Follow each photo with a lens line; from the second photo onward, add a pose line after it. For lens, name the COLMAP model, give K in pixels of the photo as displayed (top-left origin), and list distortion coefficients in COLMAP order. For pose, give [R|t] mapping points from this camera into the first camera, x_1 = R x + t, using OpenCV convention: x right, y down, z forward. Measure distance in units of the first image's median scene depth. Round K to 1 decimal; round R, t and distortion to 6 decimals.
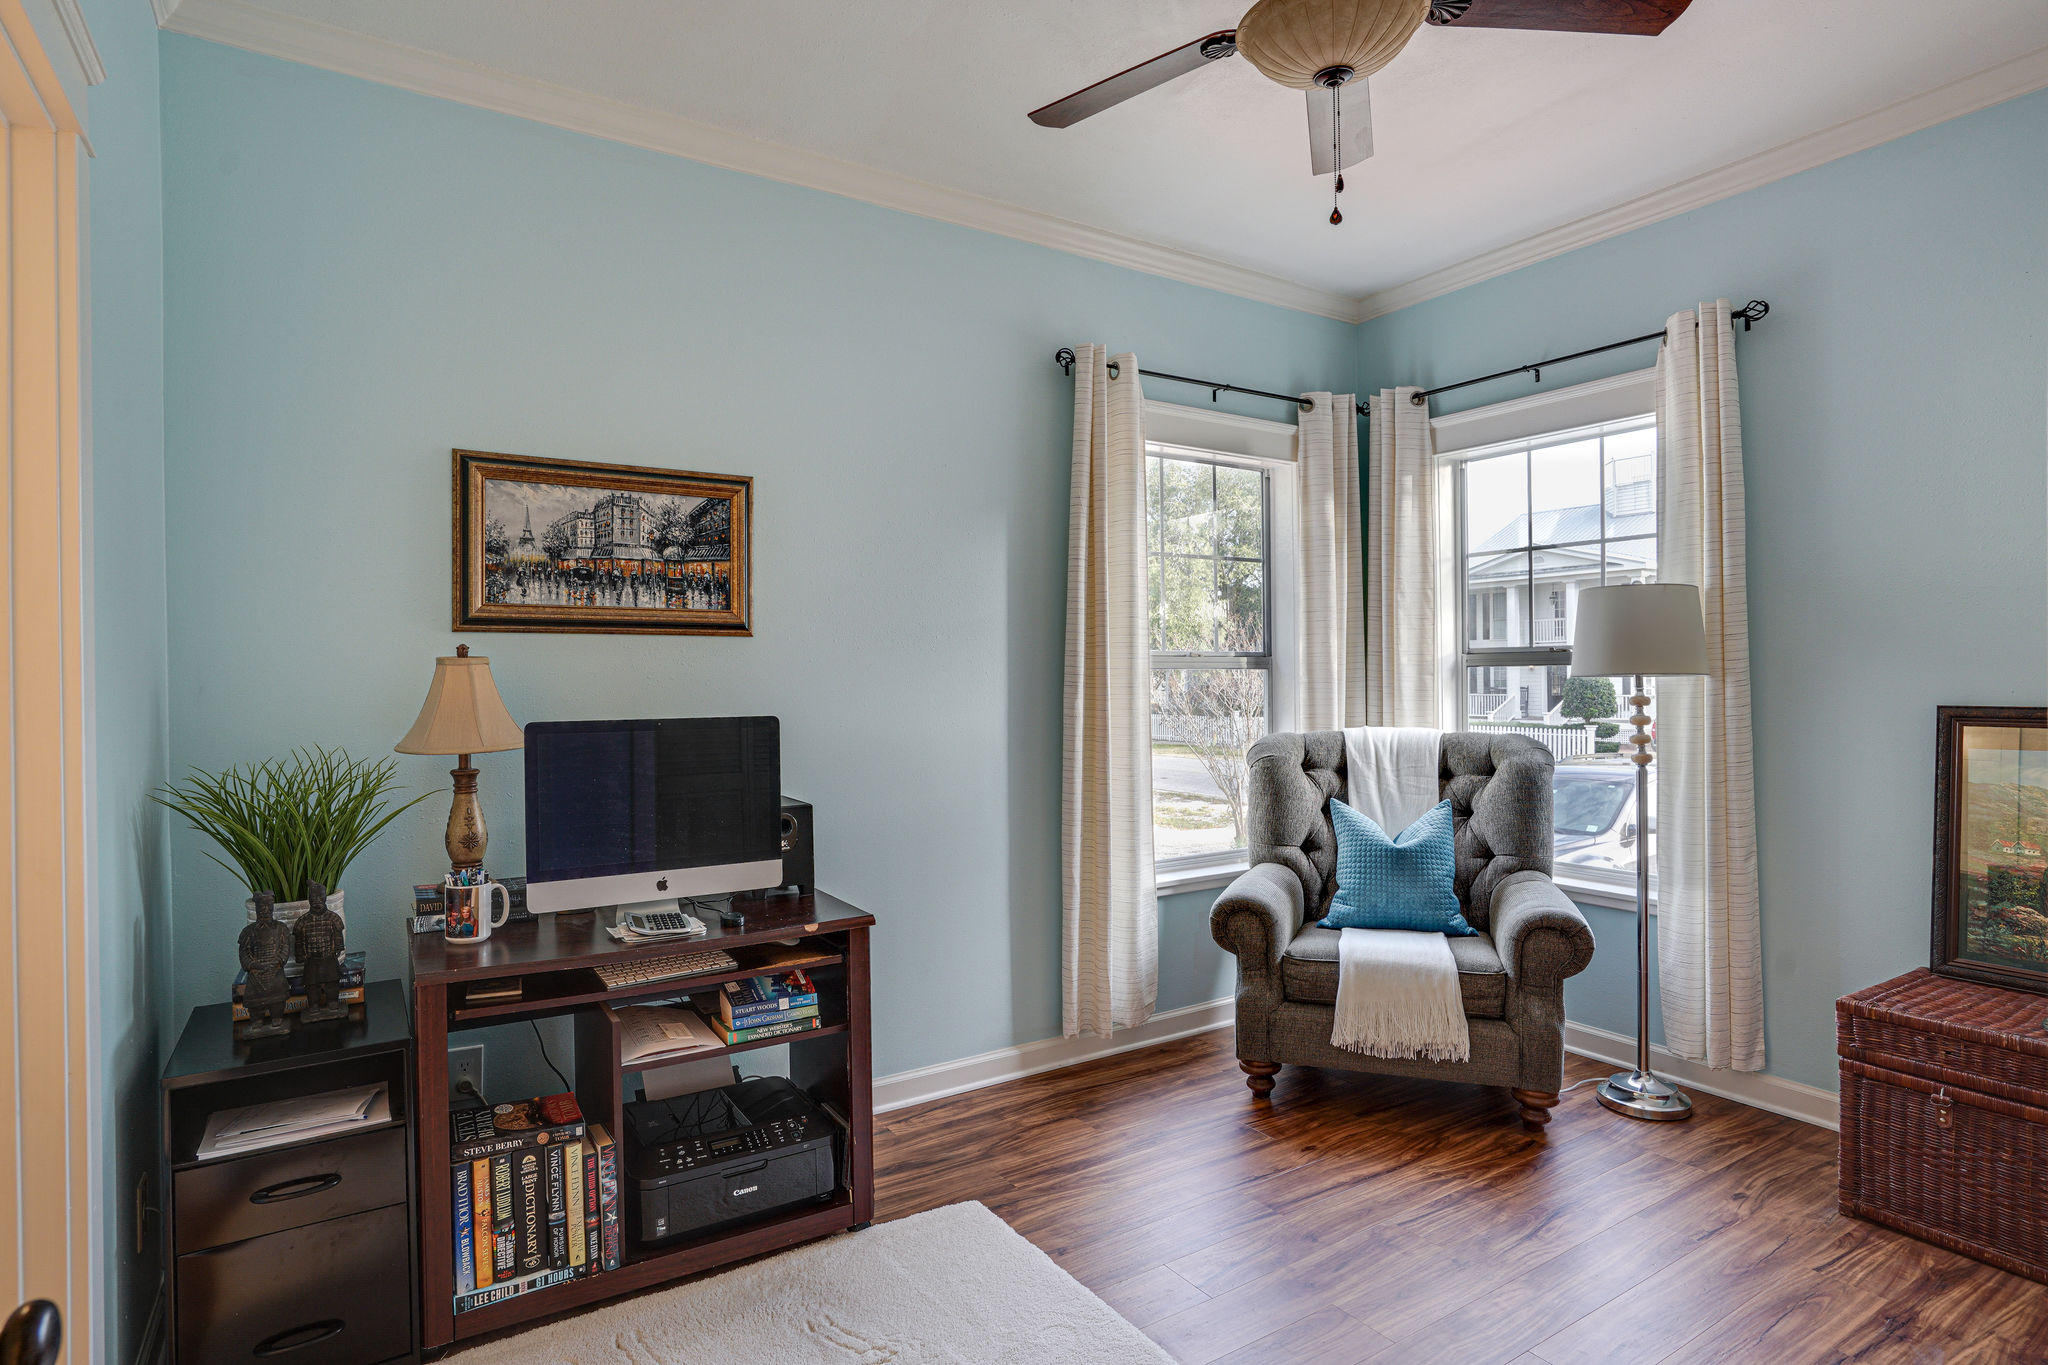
lens RADIAL K [[1094.8, 0, 1024.0], [0, 1094.8, 682.5], [0, 0, 1]] dist [-0.038019, 0.030429]
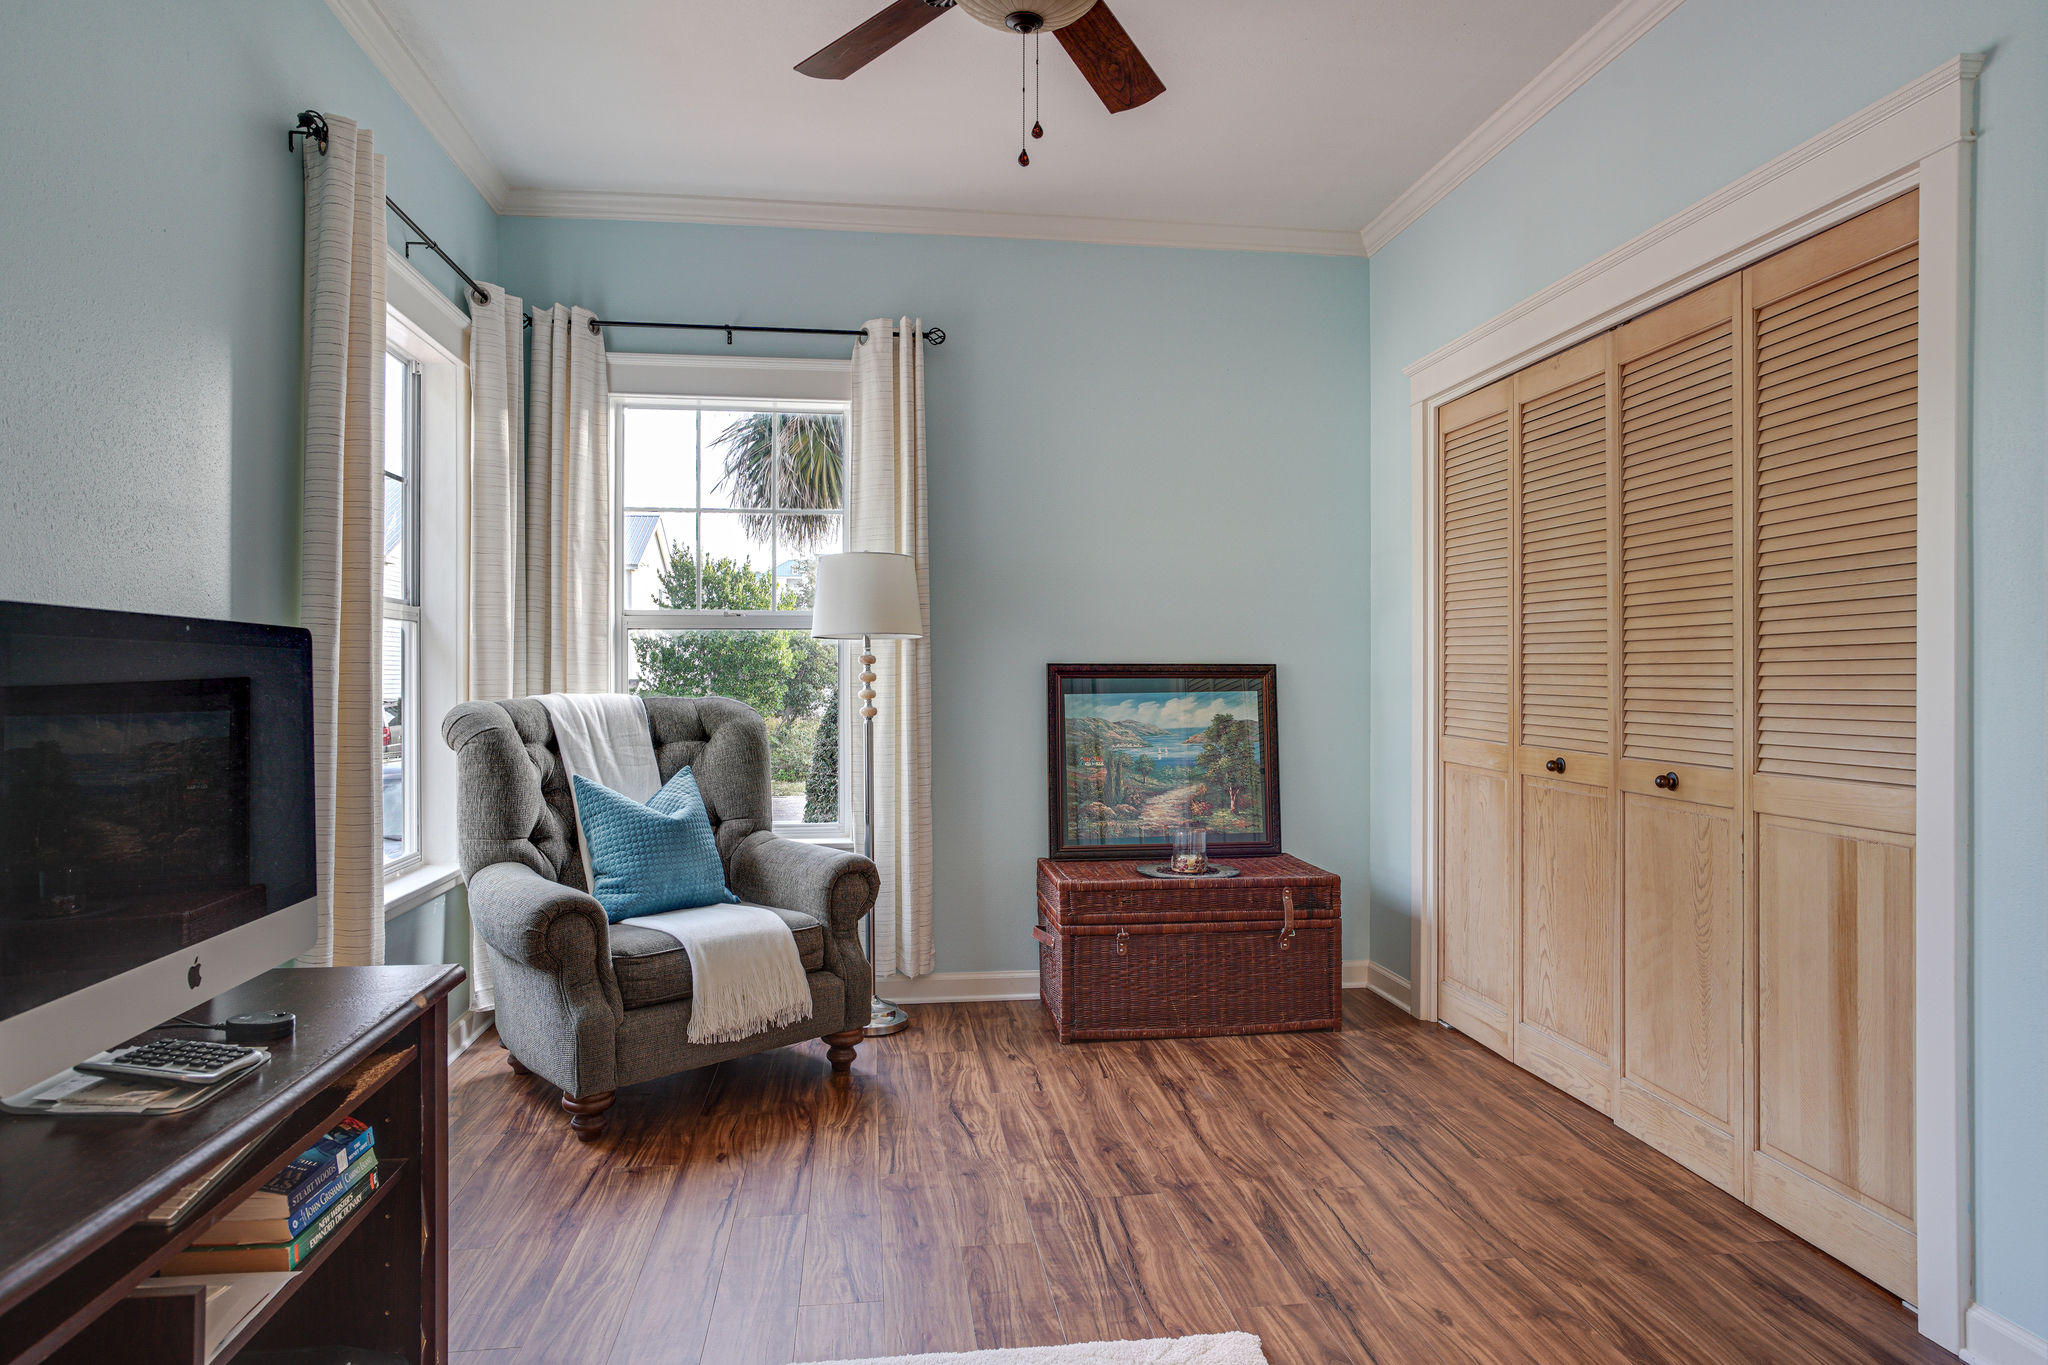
lens RADIAL K [[1200.1, 0, 1024.0], [0, 1200.1, 682.5], [0, 0, 1]] dist [-0.043931, 0.042784]
pose [[0.421814, 0.005199, 0.906667, -0.454594], [0.001440, 0.999978, -0.006404, 0.046128], [-0.906681, 0.004007, 0.421798, 0.330530]]
